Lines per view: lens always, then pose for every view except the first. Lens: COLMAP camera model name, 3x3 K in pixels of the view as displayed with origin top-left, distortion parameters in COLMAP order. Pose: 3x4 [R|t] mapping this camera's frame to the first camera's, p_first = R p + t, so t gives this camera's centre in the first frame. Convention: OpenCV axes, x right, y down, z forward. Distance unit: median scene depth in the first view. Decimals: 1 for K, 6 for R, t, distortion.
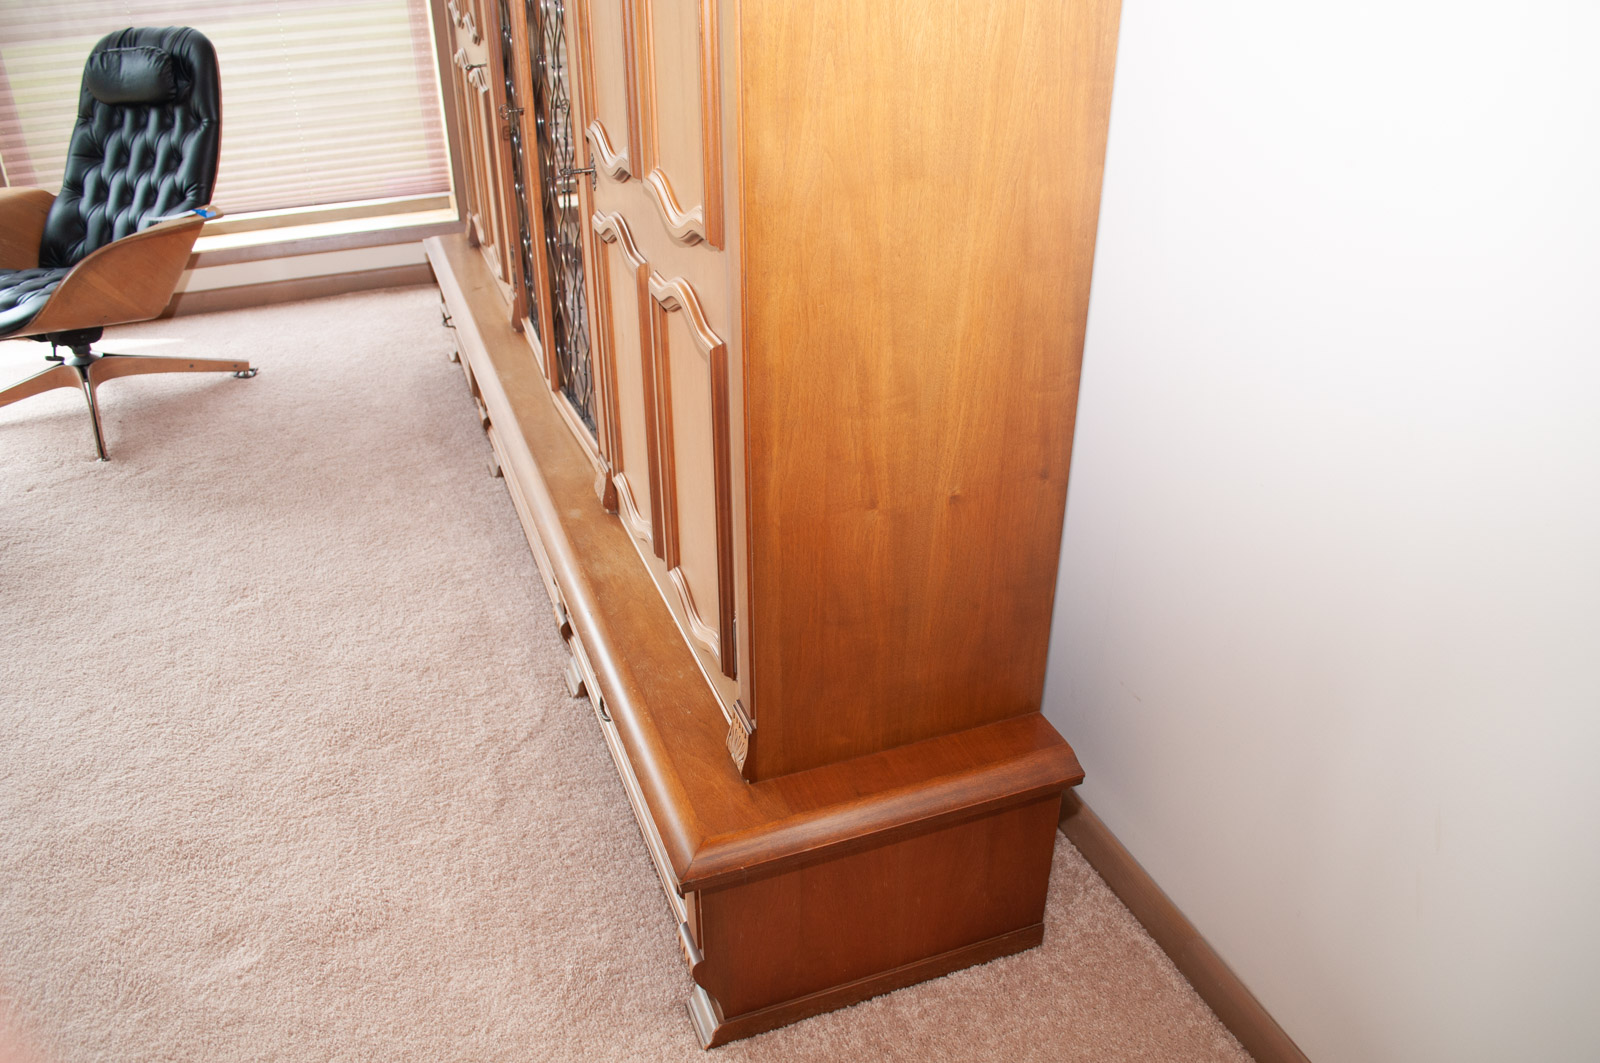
lens RADIAL K [[1265.5, 0, 803.0], [0, 1265.5, 525.8], [0, 0, 1]] dist [-0.079665, 0.010140]
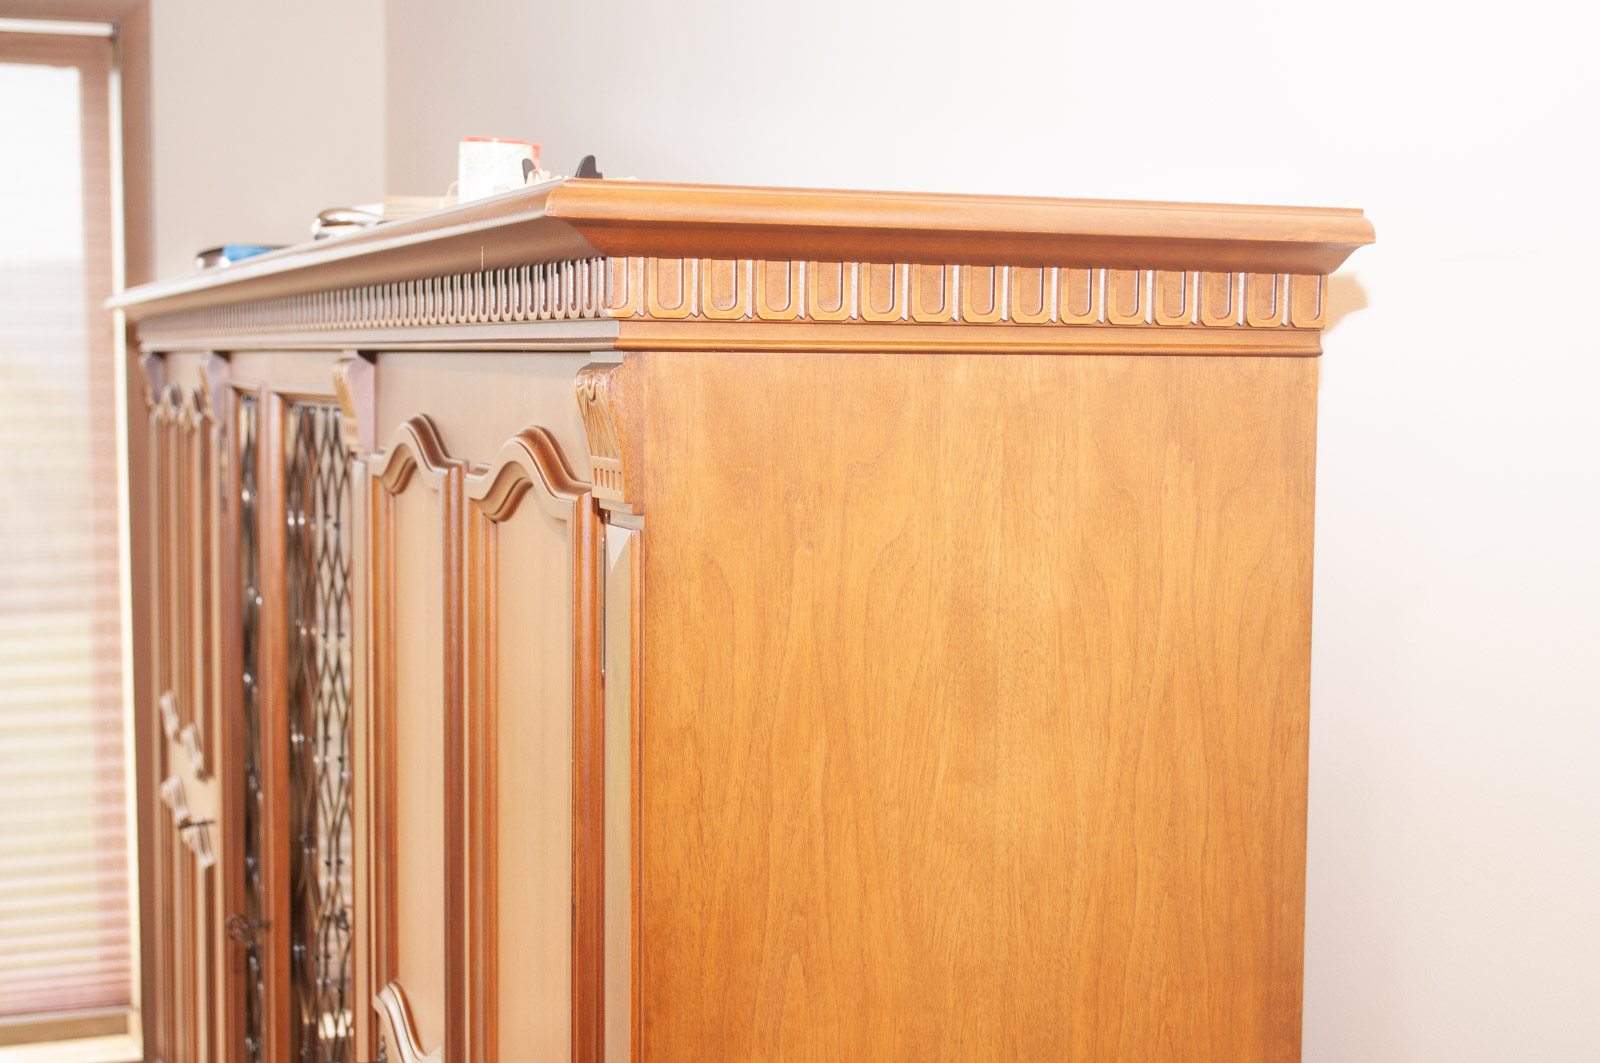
lens RADIAL K [[2363.1, 0, 796.8], [0, 2363.1, 534.0], [0, 0, 1]] dist [-0.011138, 0.000000]
pose [[0.999982, 0.005958, 0.000516, 0.018343], [-0.005172, 0.904808, -0.425789, -0.084993], [-0.003003, 0.425778, 0.904822, -0.053277]]
